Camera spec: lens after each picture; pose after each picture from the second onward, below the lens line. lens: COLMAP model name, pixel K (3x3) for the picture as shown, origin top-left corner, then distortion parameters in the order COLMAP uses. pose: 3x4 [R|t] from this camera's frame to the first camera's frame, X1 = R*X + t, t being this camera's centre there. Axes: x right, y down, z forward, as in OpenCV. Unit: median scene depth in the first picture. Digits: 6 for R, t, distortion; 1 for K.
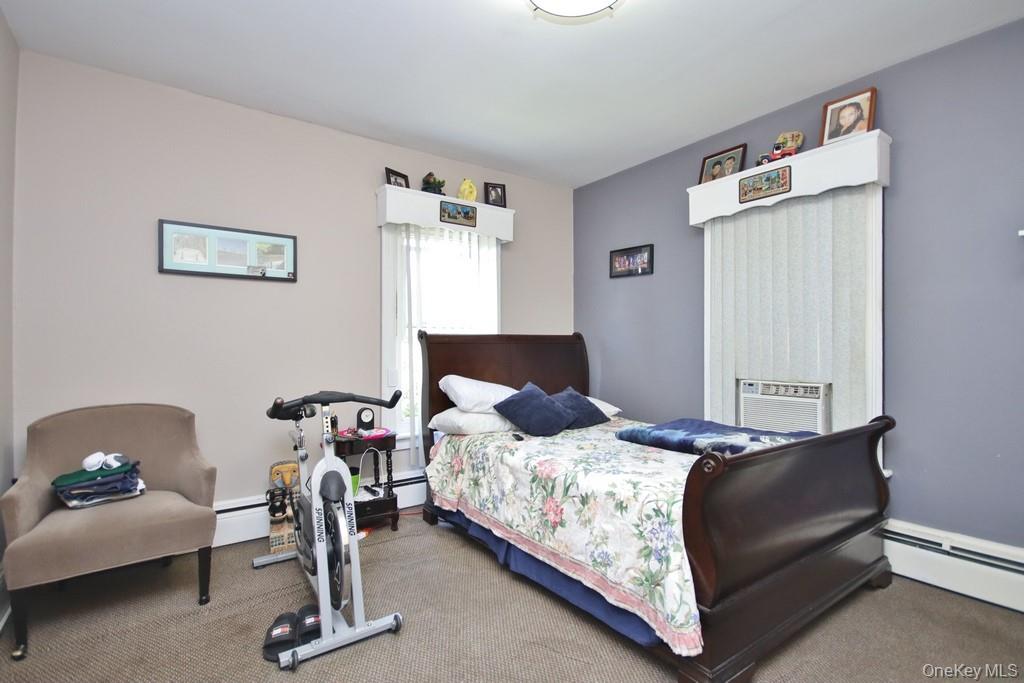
lens RADIAL K [[485.9, 0, 512.7], [0, 485.9, 344.6], [0, 0, 1]] dist [-0.012424, -0.001755]
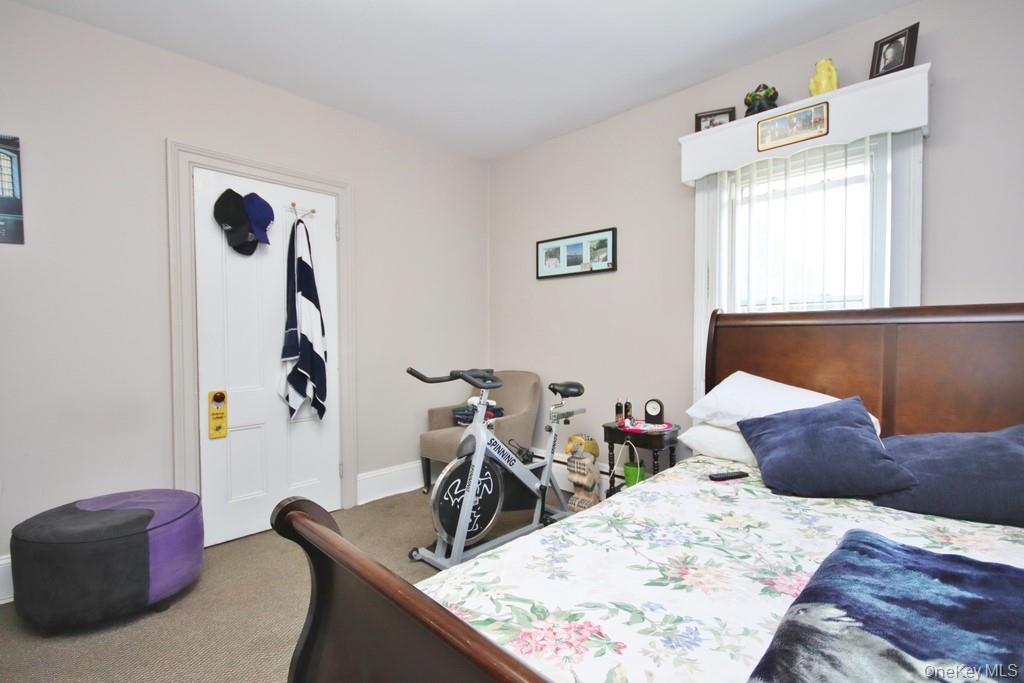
lens RADIAL K [[485.9, 0, 513.7], [0, 485.9, 346.9], [0, 0, 1]] dist [-0.012424, -0.001755]
pose [[0.163629, 0.022734, -0.986260, 0.547020], [0.017928, 0.999501, 0.026013, 0.003834], [0.986359, -0.021938, 0.163140, 0.596311]]
